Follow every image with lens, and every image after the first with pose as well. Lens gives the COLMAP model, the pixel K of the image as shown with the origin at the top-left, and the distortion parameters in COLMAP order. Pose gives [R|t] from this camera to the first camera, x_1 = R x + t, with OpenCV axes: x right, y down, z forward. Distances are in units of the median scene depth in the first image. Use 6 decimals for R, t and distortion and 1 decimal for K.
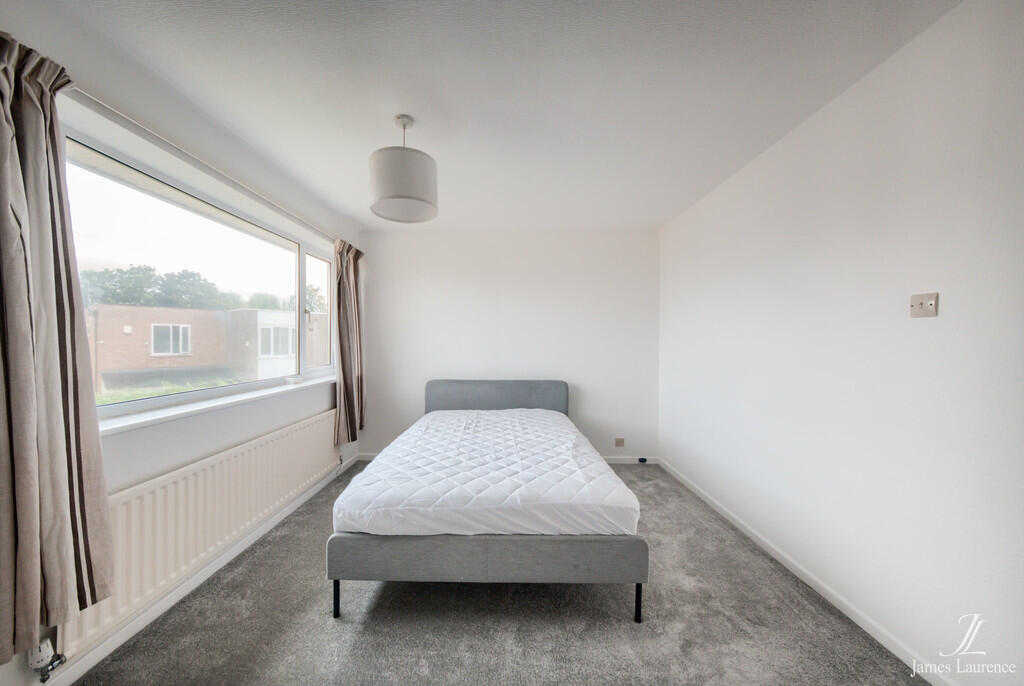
lens RADIAL K [[354.0, 0, 508.9], [0, 354.0, 340.1], [0, 0, 1]] dist [-0.015698, 0.001714]
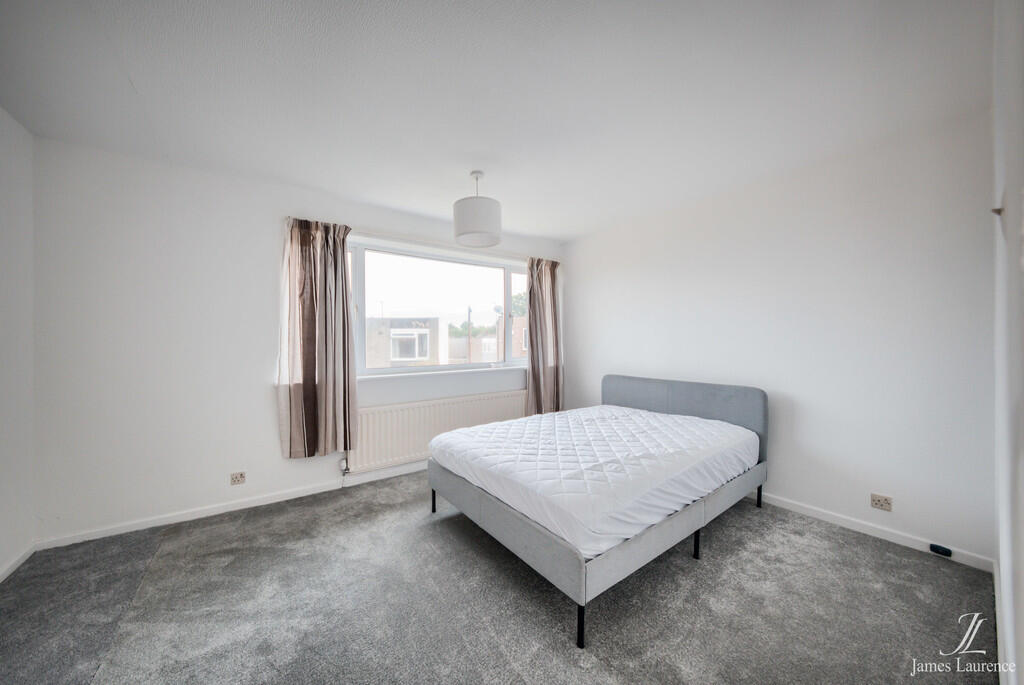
lens RADIAL K [[354.0, 0, 490.3], [0, 354.0, 334.5], [0, 0, 1]] dist [-0.015698, 0.001714]
pose [[0.578588, -0.016298, -0.815457, 0.491534], [0.011149, 0.999865, -0.012074, 0.006867], [0.815544, -0.002106, 0.578692, 0.146179]]
